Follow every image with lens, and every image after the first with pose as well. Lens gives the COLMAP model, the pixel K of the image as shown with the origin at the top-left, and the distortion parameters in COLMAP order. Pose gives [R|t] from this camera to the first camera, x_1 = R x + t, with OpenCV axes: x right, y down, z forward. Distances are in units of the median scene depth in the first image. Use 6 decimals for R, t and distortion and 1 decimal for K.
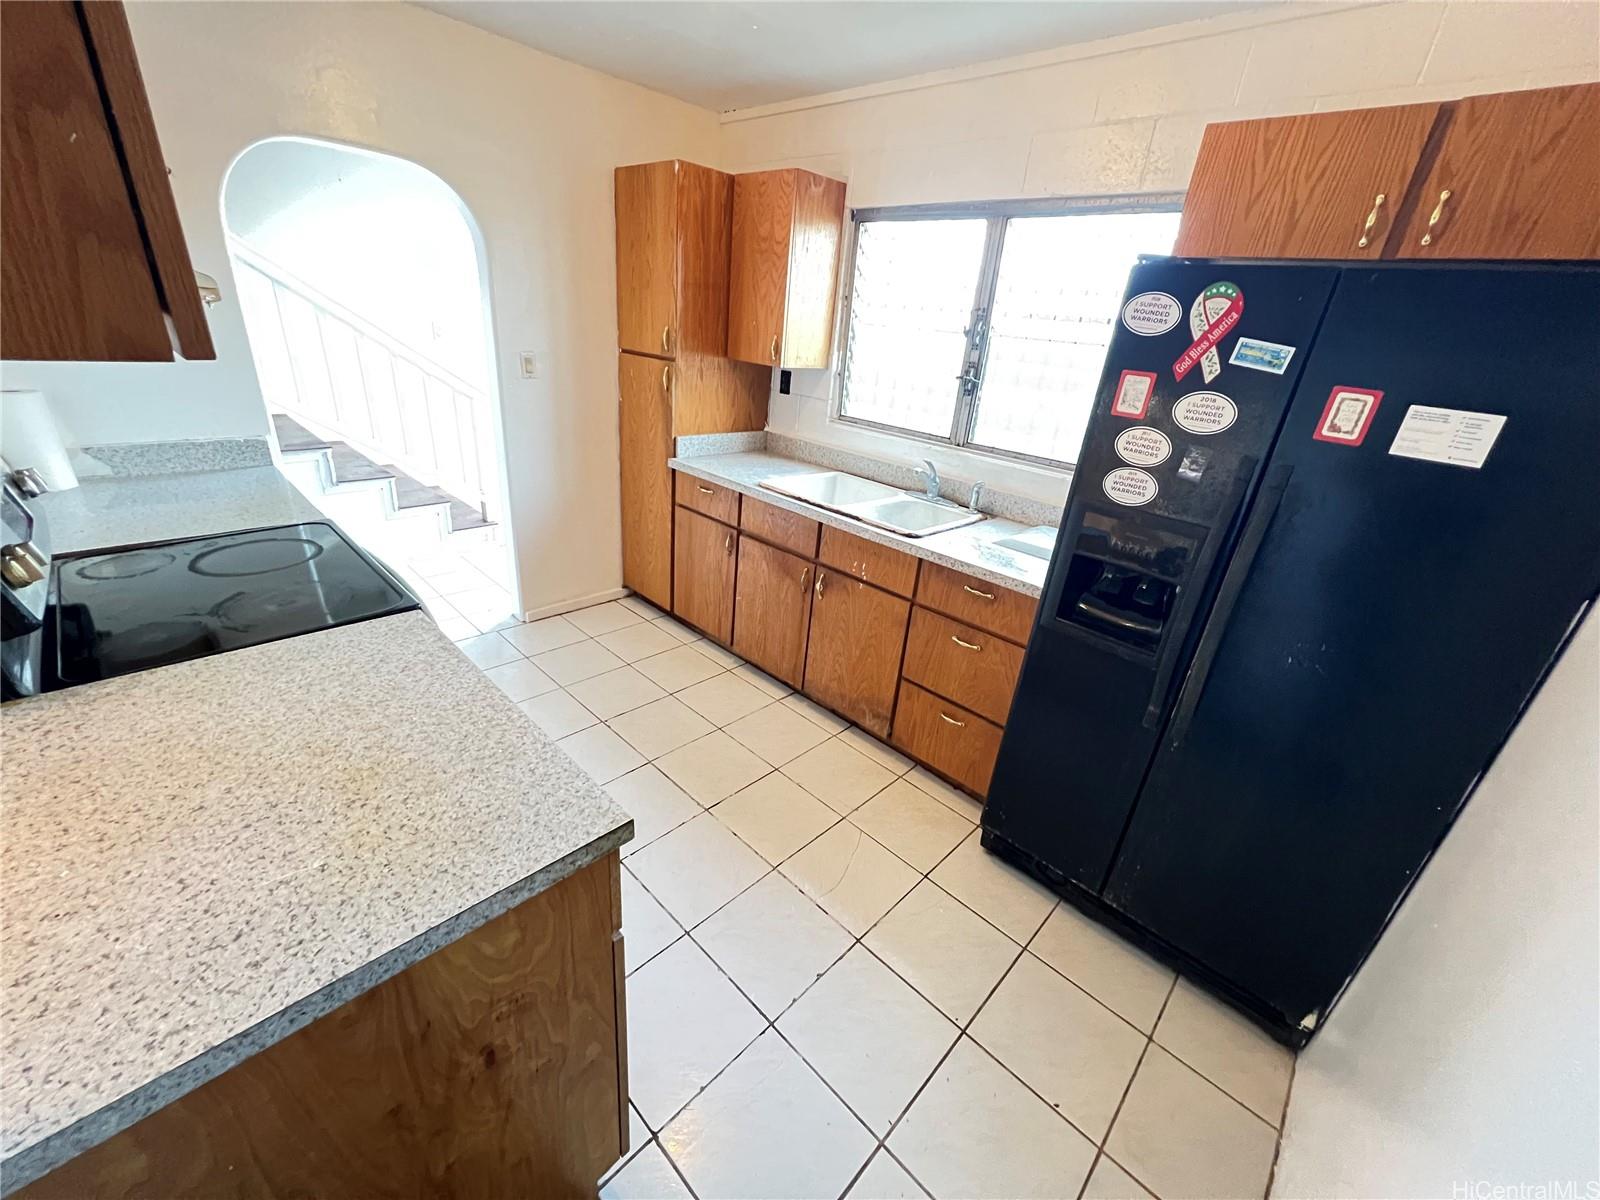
lens RADIAL K [[637.2, 0, 795.4], [0, 637.2, 599.9], [0, 0, 1]] dist [-0.002740, -0.000571]
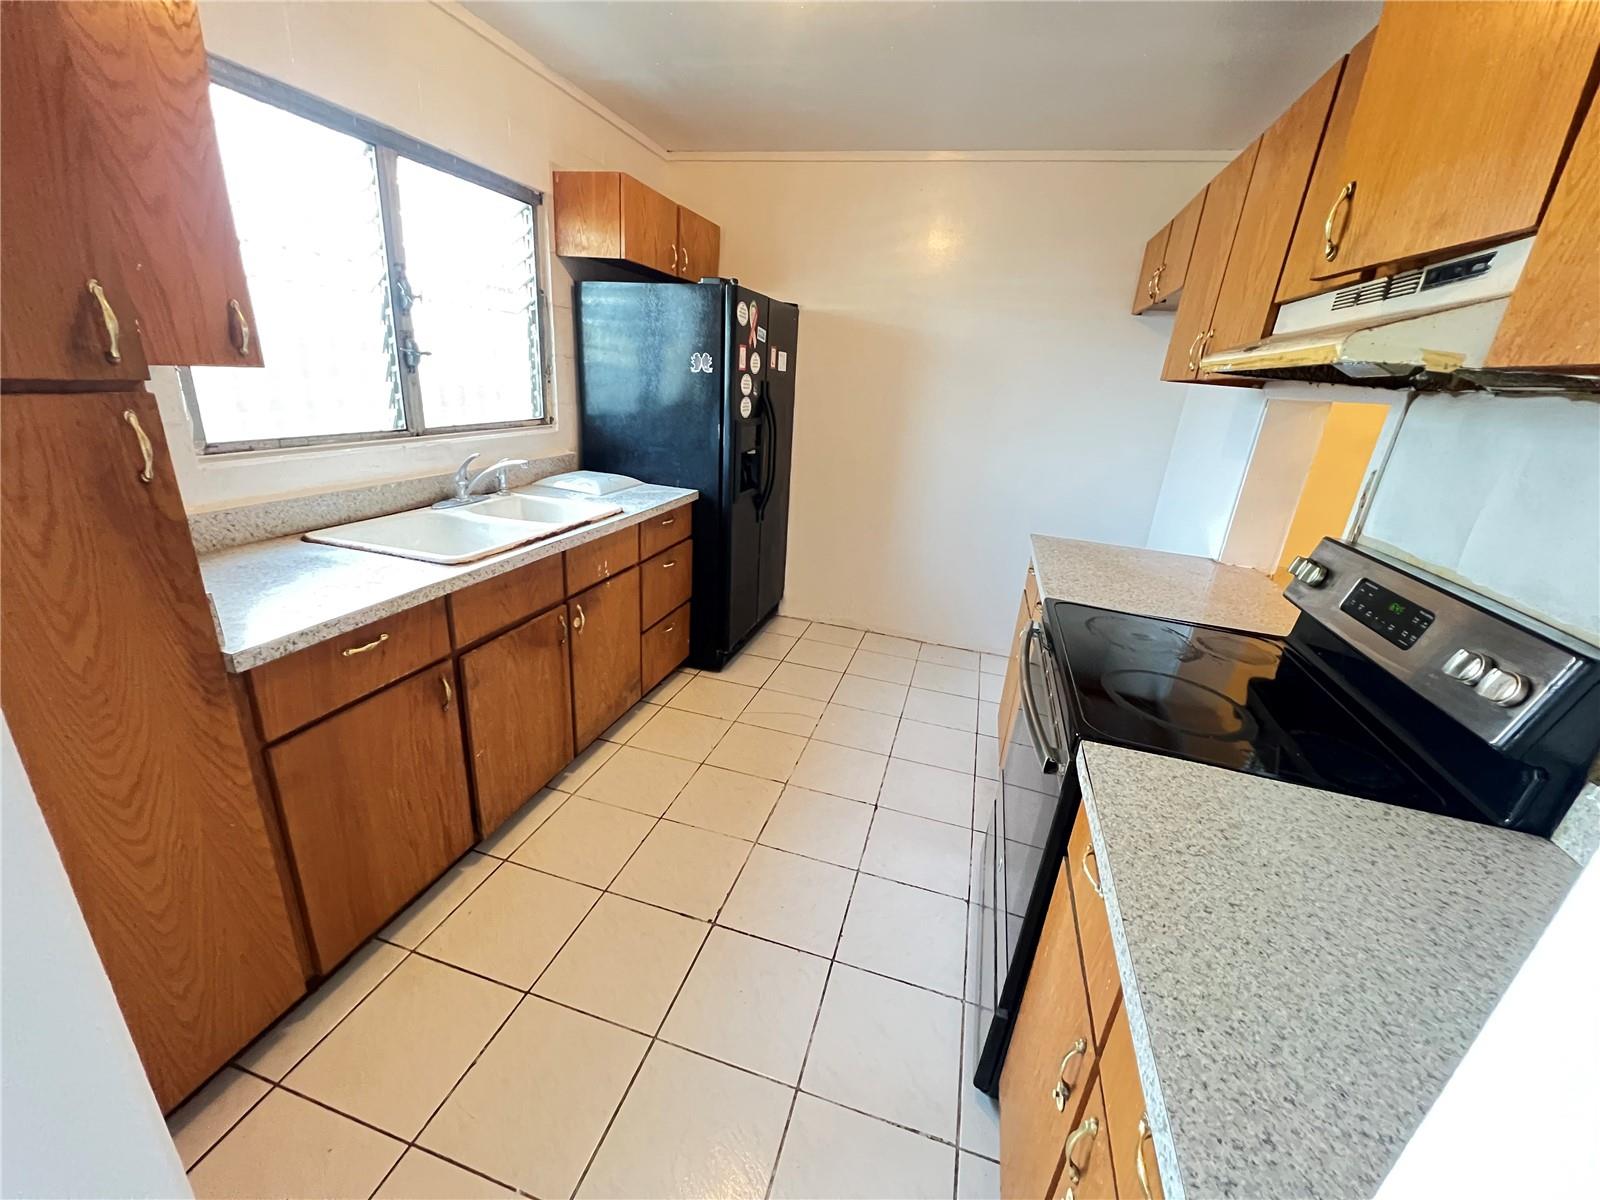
lens RADIAL K [[637.2, 0, 798.3], [0, 637.2, 599.6], [0, 0, 1]] dist [-0.002740, -0.000571]
pose [[-0.455364, -0.415072, 0.787629, -0.717945], [0.250492, 0.789205, 0.560723, -0.426372], [-0.854341, 0.452627, -0.255403, 0.921714]]
